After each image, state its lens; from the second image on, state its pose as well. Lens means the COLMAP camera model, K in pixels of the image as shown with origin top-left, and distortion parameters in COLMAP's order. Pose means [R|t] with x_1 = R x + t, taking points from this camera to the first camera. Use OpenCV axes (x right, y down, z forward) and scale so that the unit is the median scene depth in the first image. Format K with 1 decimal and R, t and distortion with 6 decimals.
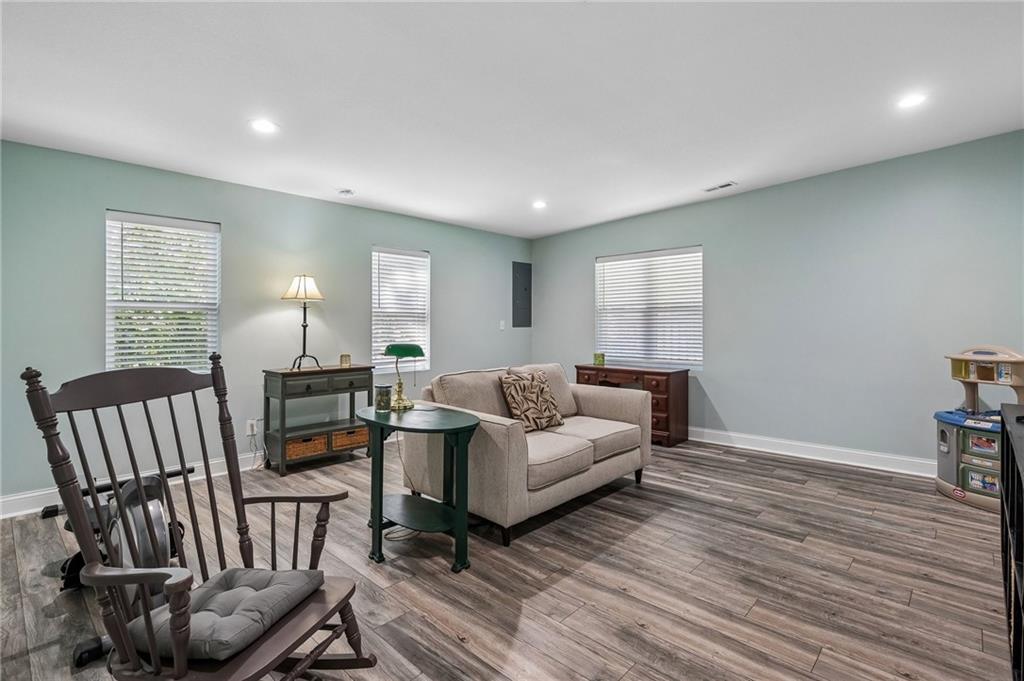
lens RADIAL K [[490.5, 0, 514.3], [0, 490.5, 334.3], [0, 0, 1]] dist [0.003290, -0.001102]
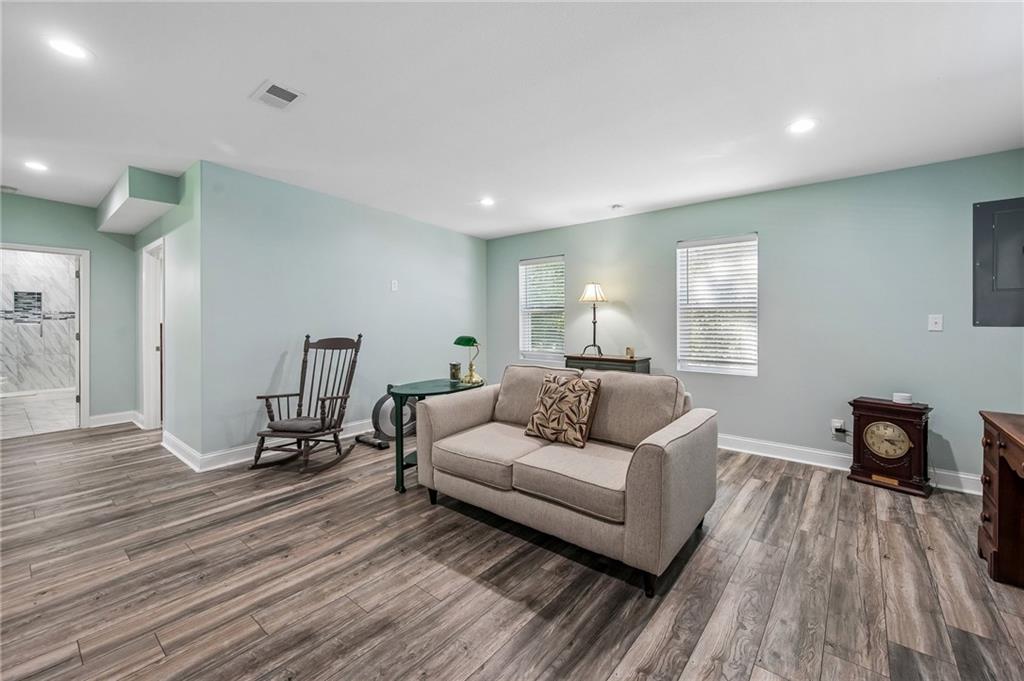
lens RADIAL K [[417.4, 0, 506.1], [0, 417.4, 322.0], [0, 0, 1]] dist [0.001389, 0.000742]
pose [[0.055849, 0.006479, -0.998418, 1.010167], [-0.016728, 0.999845, 0.005553, -0.030089], [0.998299, 0.016391, 0.055948, 1.095120]]
